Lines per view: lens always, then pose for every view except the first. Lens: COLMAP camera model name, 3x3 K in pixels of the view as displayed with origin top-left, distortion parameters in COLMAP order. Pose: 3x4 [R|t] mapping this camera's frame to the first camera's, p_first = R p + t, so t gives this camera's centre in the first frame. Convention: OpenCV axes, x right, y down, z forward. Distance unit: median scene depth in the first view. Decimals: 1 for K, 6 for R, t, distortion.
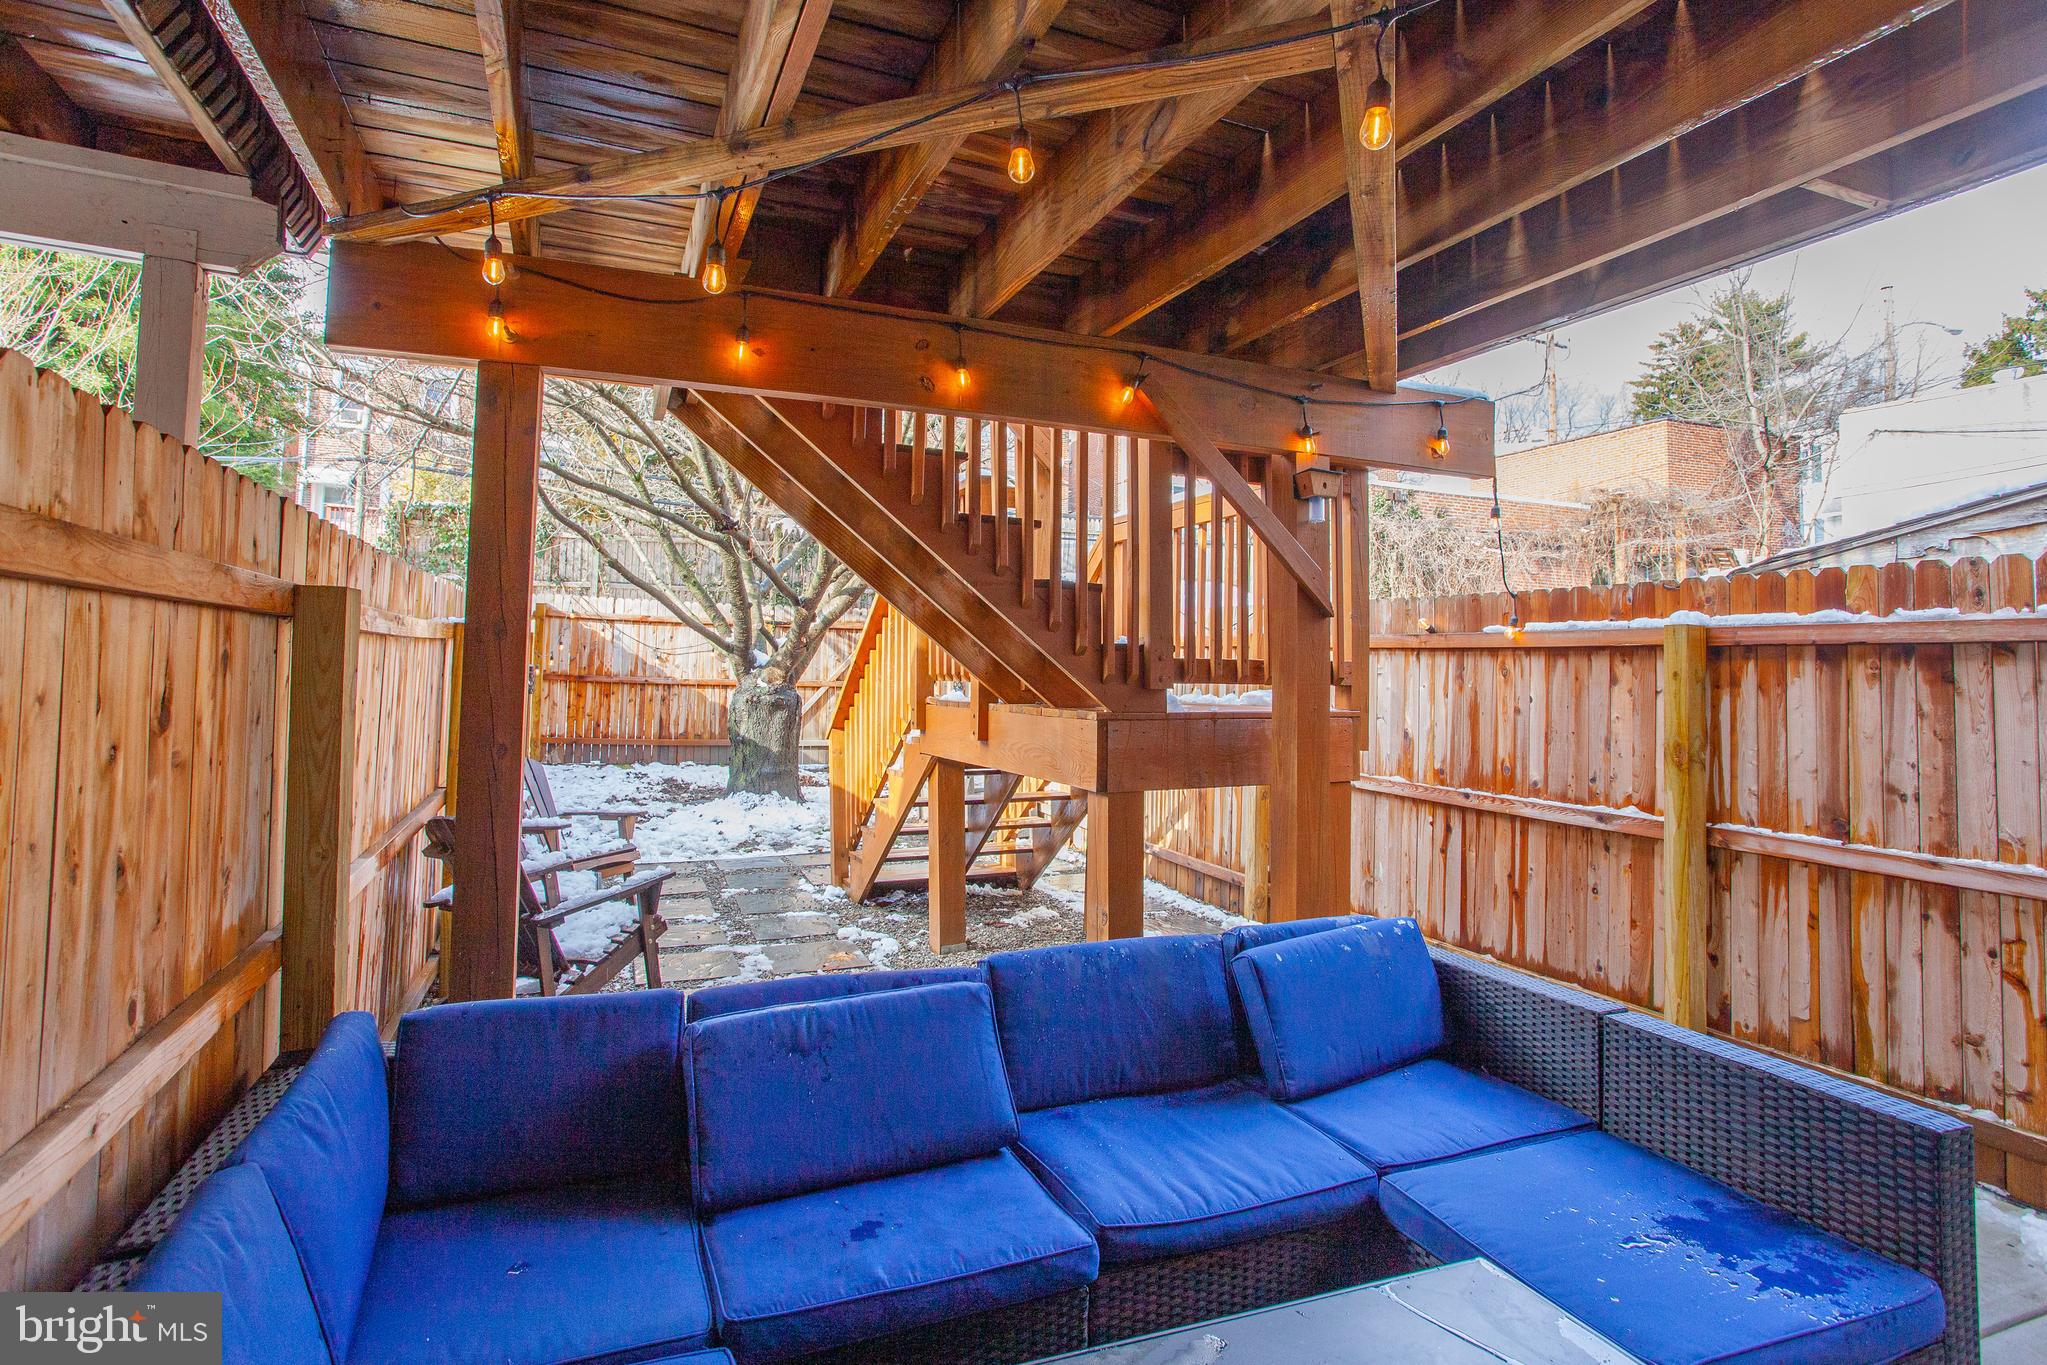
lens RADIAL K [[1016.6, 0, 1001.7], [0, 1016.6, 603.8], [0, 0, 1]] dist [-0.010017, 0.008246]
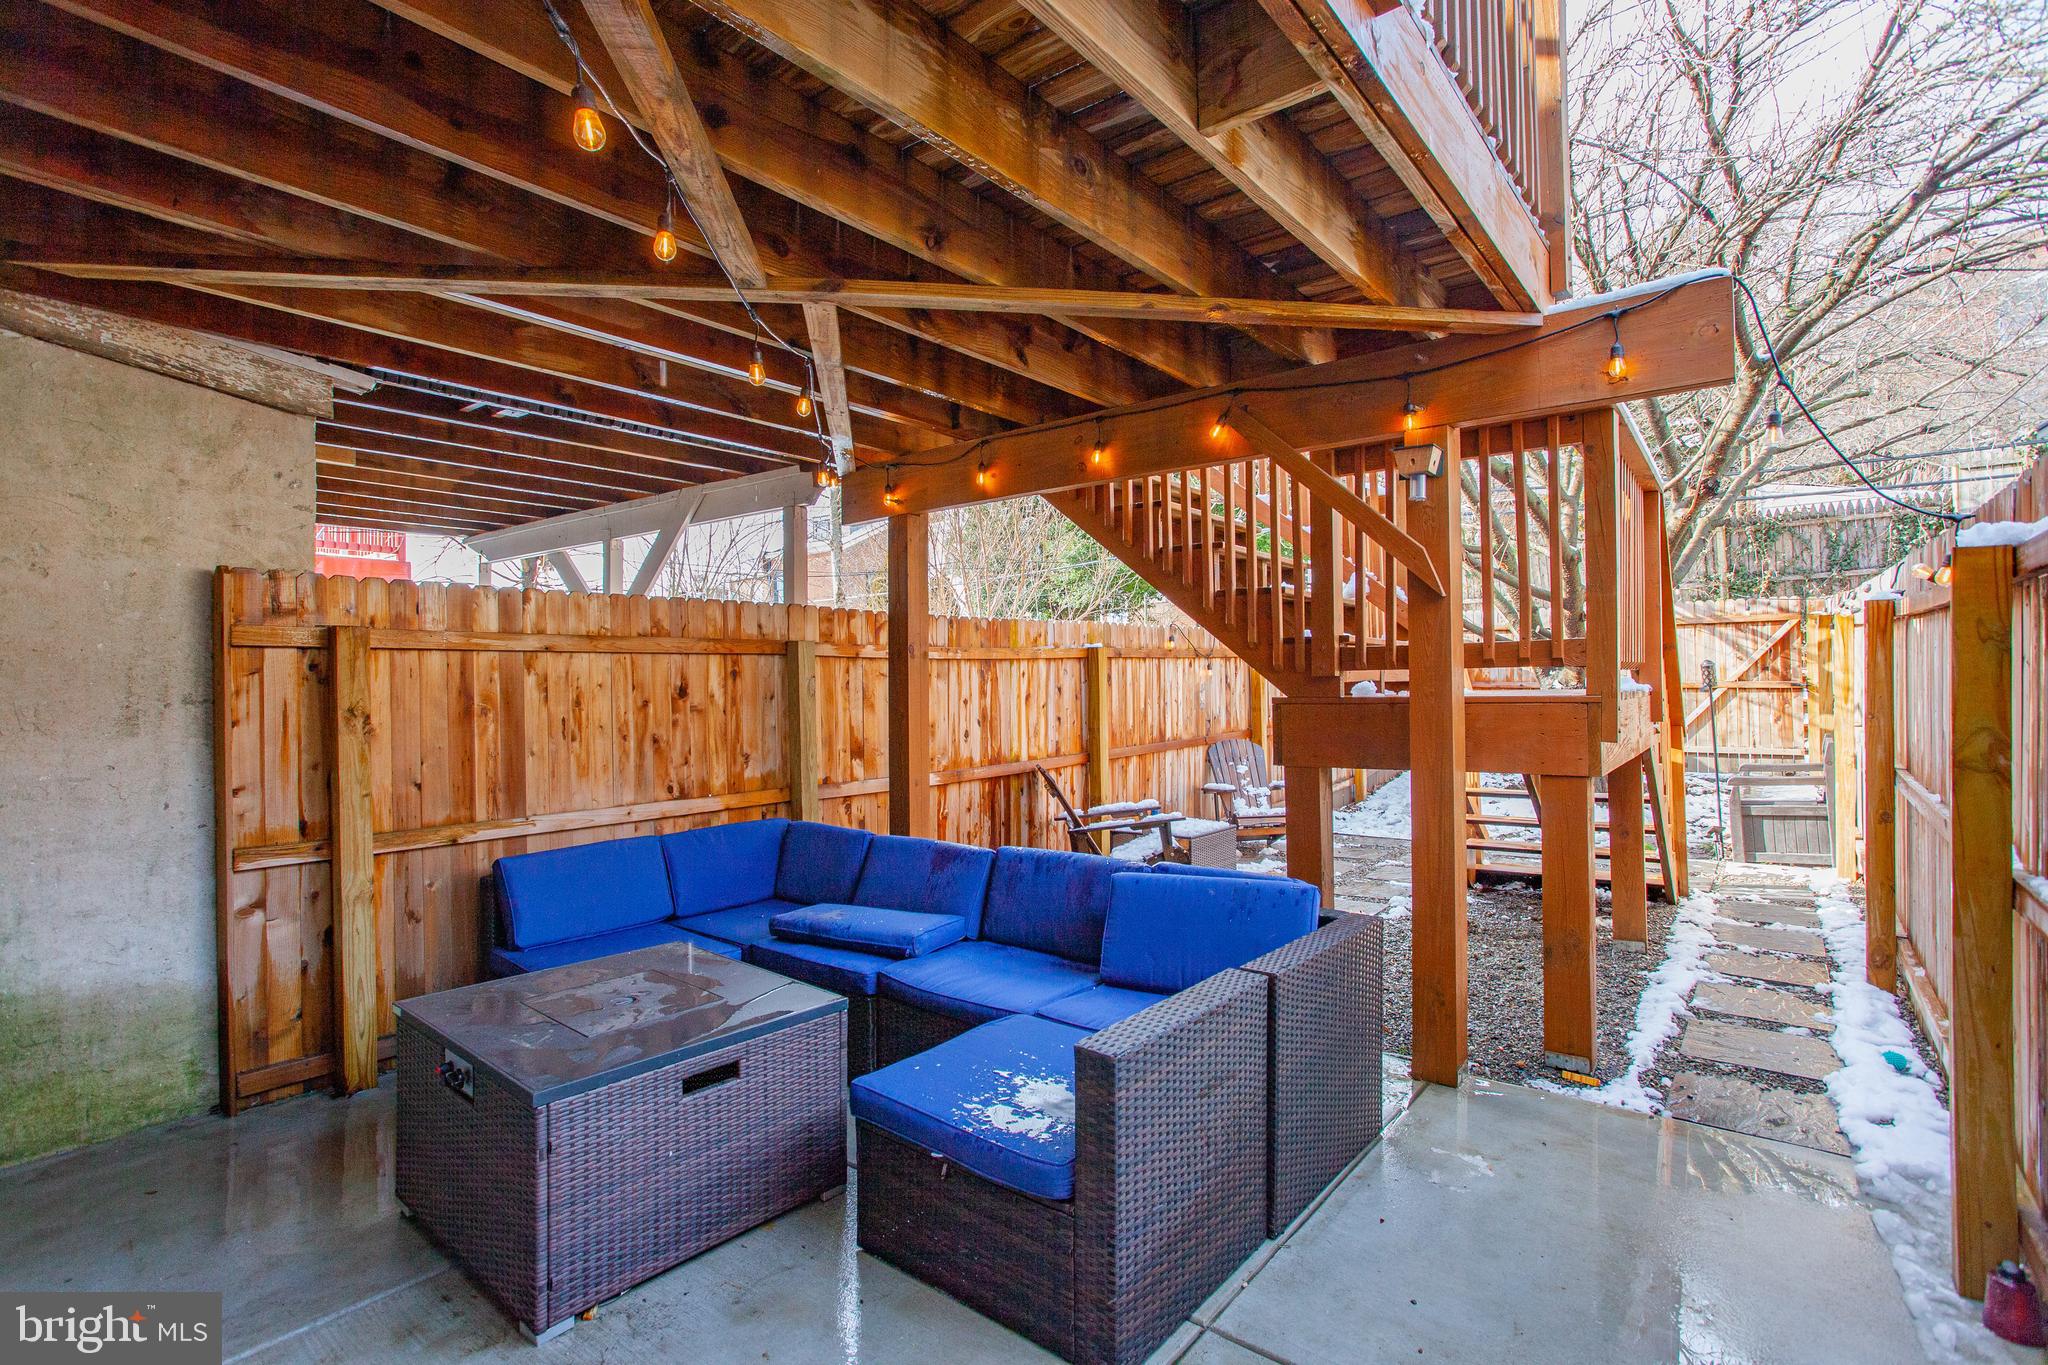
lens RADIAL K [[1017.1, 0, 1007.9], [0, 1017.1, 674.6], [0, 0, 1]] dist [-0.010017, 0.008246]
pose [[0.484296, -0.028249, -0.874448, 0.336309], [0.079112, 0.996798, 0.011613, 0.014689], [0.871320, -0.074804, 0.484980, 0.059550]]
